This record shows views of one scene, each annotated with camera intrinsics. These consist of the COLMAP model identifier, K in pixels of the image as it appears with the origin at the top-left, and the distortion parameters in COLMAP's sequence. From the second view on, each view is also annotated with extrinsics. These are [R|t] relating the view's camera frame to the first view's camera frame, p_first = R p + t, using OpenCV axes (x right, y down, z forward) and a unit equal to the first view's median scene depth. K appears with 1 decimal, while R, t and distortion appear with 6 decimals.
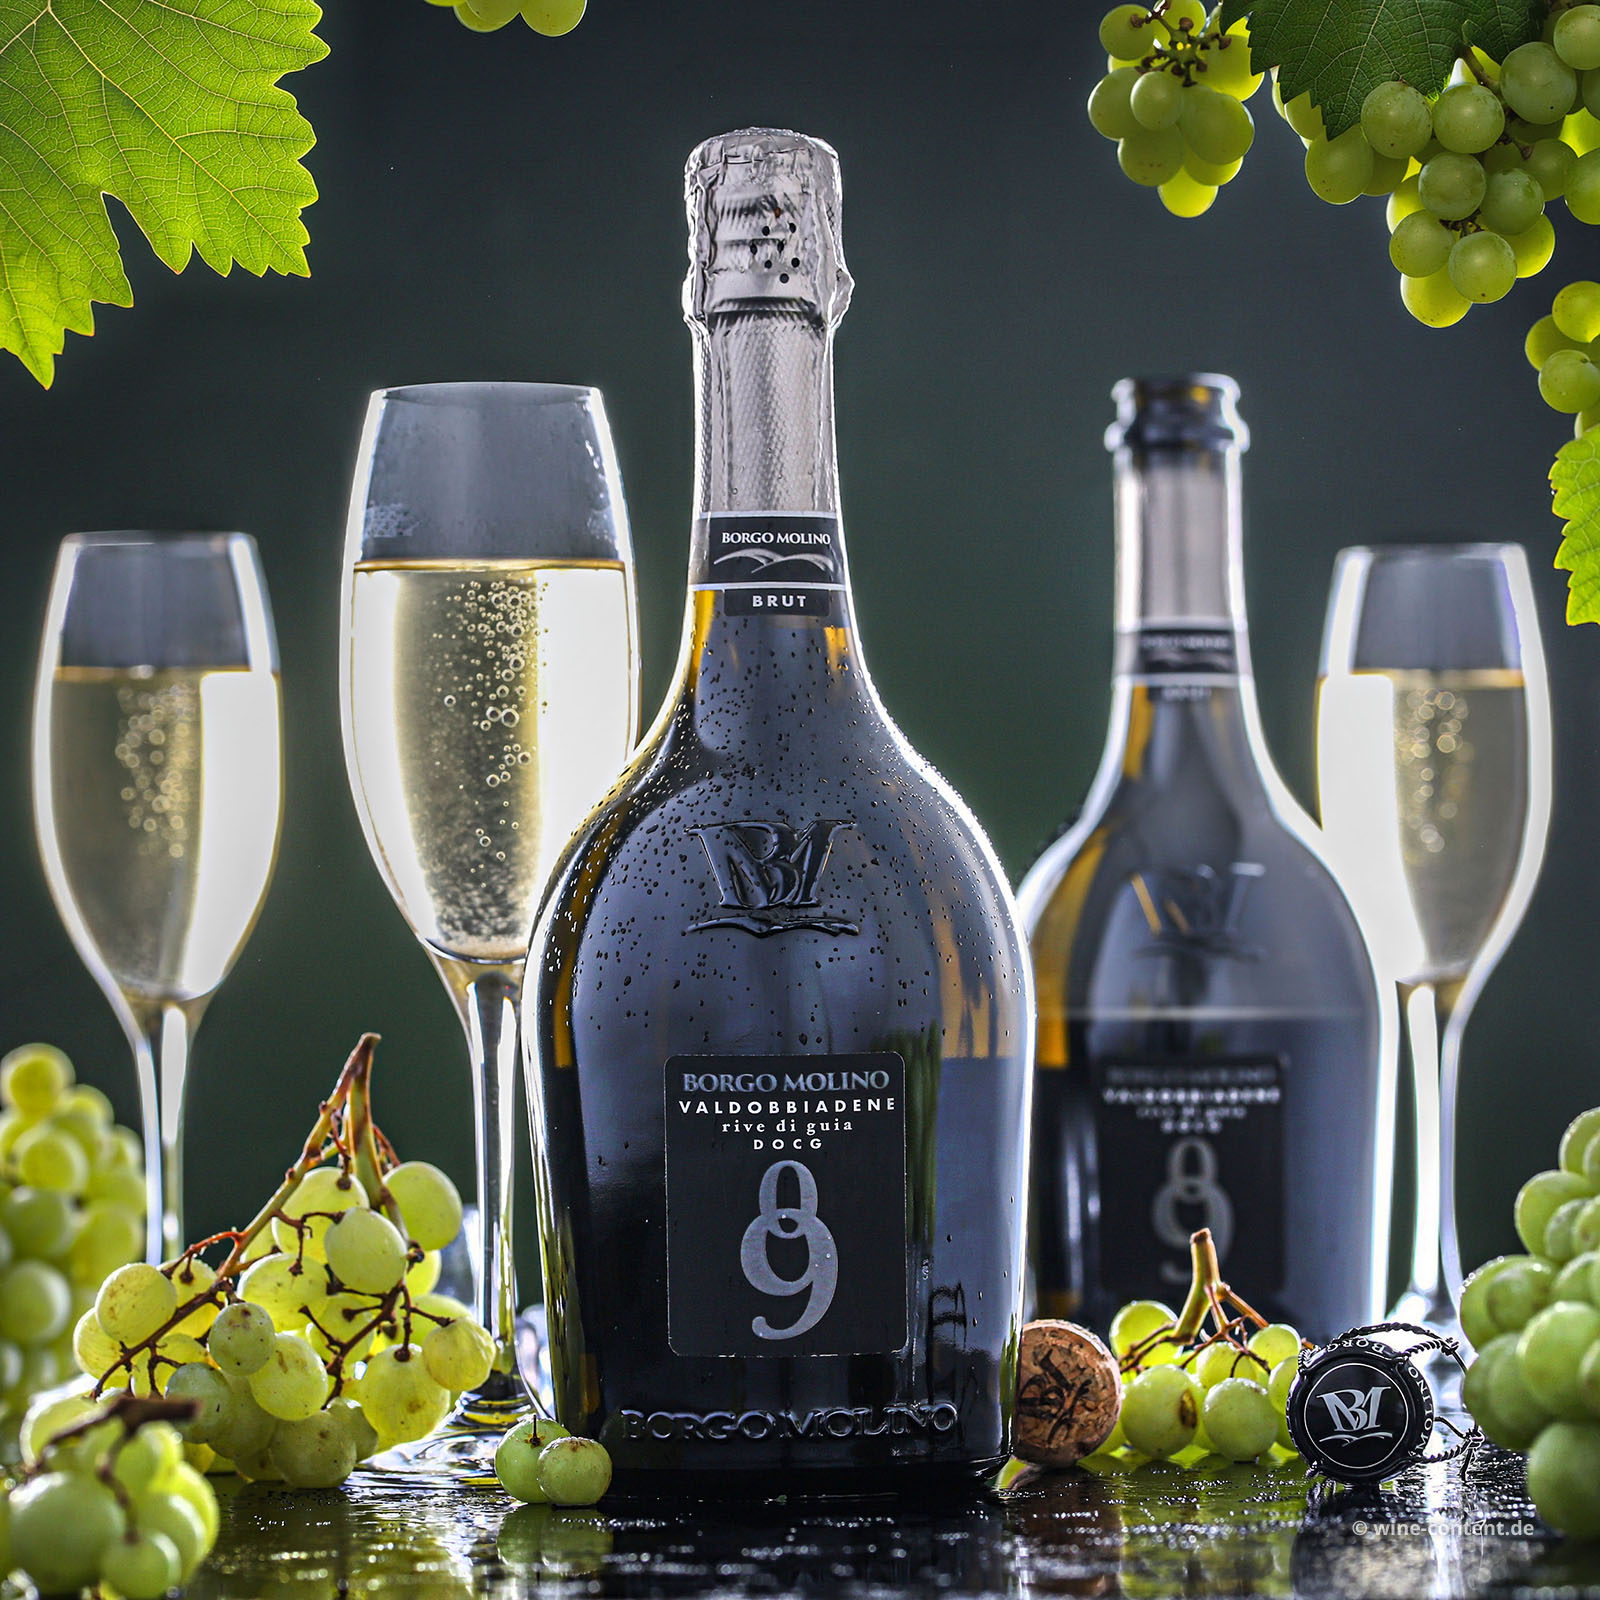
lens RADIAL K [[6942.3, 0, 797.2], [0, 6942.3, 798.9], [0, 0, 1]] dist [-0.062447, 0.000000]
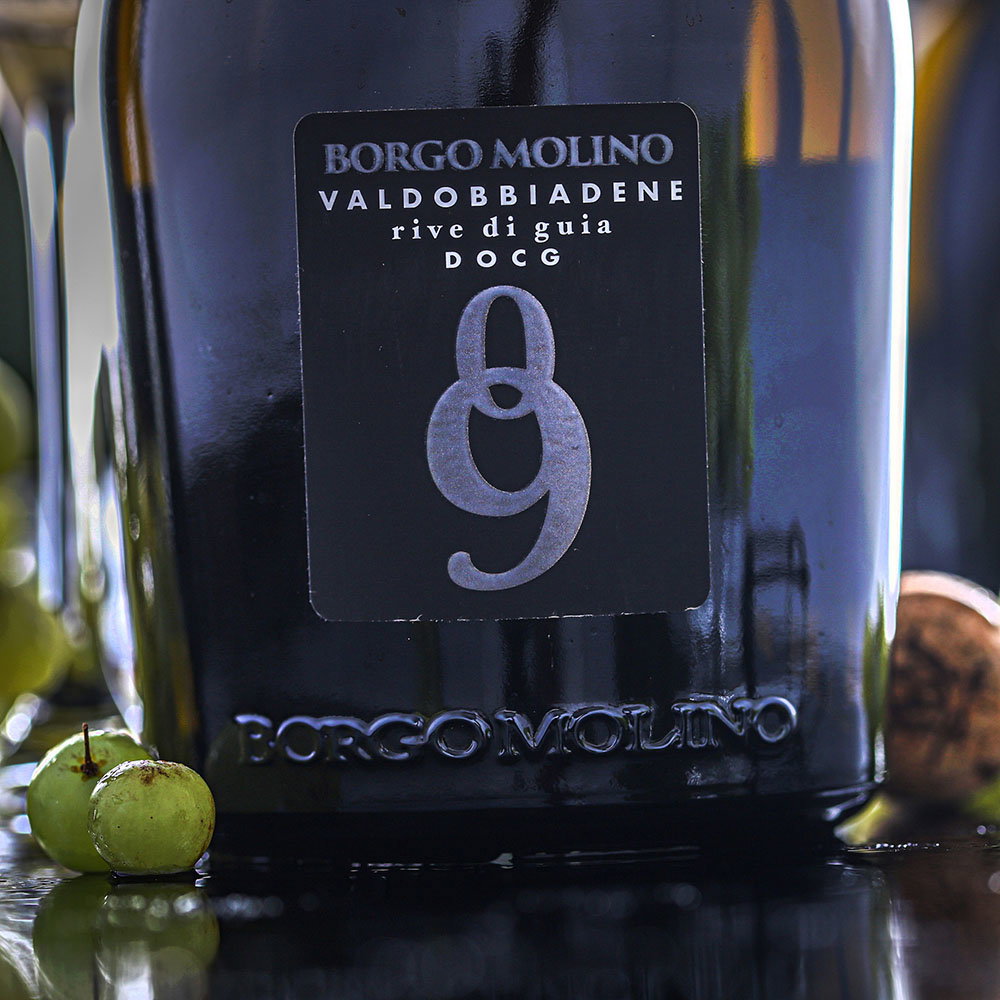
lens RADIAL K [[4338.9, 0, 501.3], [0, 4338.9, 501.2], [0, 0, 1]] dist [-0.062447, 0.000000]
pose [[0.999242, -0.015833, -0.035567, 0.011279], [0.016521, 0.999680, 0.019132, 0.063246], [0.035253, -0.019705, 0.999184, 0.630799]]
